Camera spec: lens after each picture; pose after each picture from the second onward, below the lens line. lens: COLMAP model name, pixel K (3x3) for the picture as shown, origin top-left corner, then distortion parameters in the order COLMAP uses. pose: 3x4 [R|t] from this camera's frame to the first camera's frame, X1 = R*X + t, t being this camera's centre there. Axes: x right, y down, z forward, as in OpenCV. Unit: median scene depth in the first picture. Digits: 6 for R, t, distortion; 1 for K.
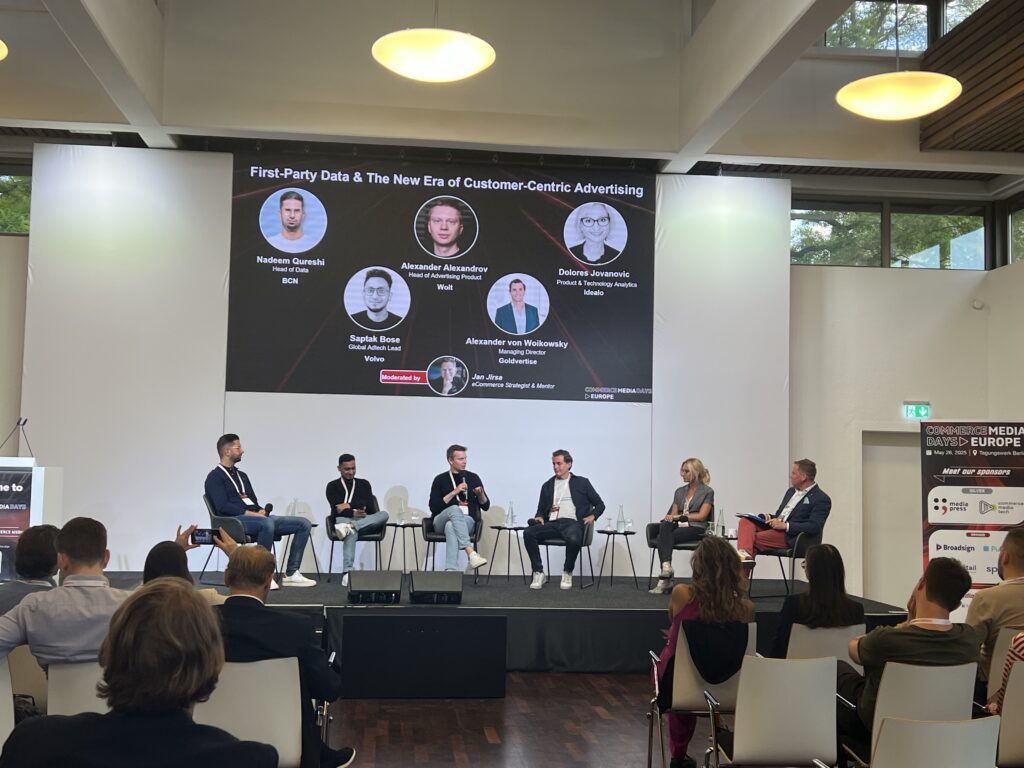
lens RADIAL K [[1222.0, 0, 523.2], [0, 1222.0, 375.9], [0, 0, 1]] dist [0.000611, 0.000000]
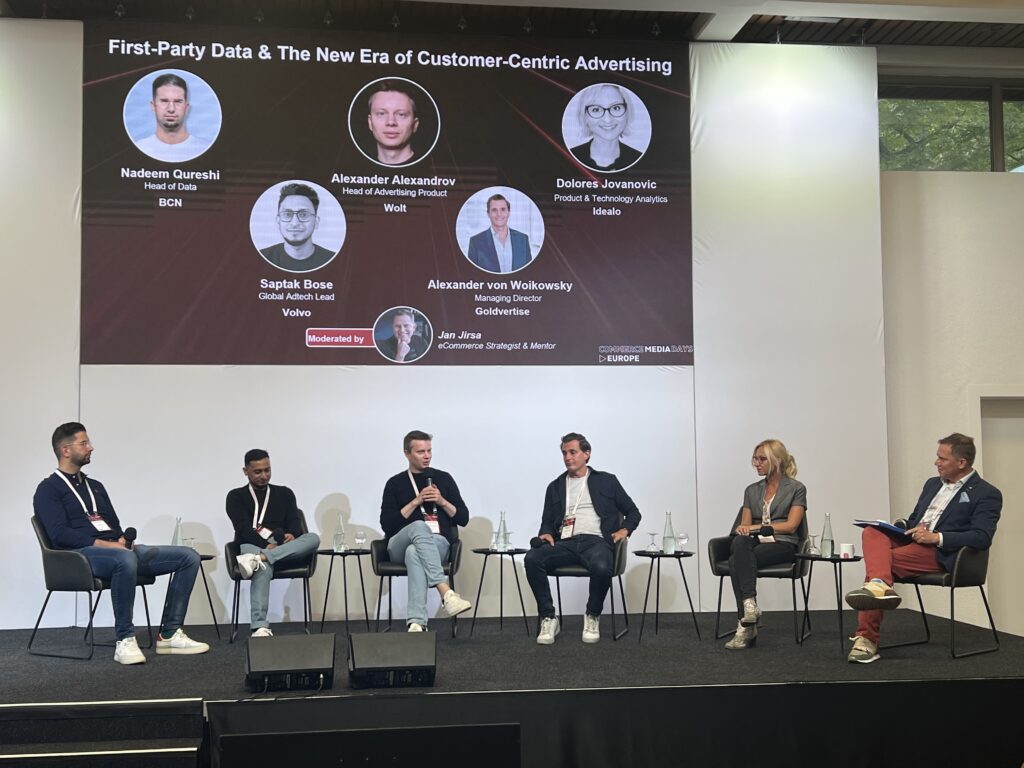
lens RADIAL K [[1222.0, 0, 505.3], [0, 1222.0, 394.9], [0, 0, 1]] dist [0.000611, 0.000000]
pose [[0.999392, -0.029479, 0.018633, -0.017442], [0.029236, 0.999485, 0.013199, 0.027203], [-0.019013, -0.012646, 0.999739, 0.302154]]
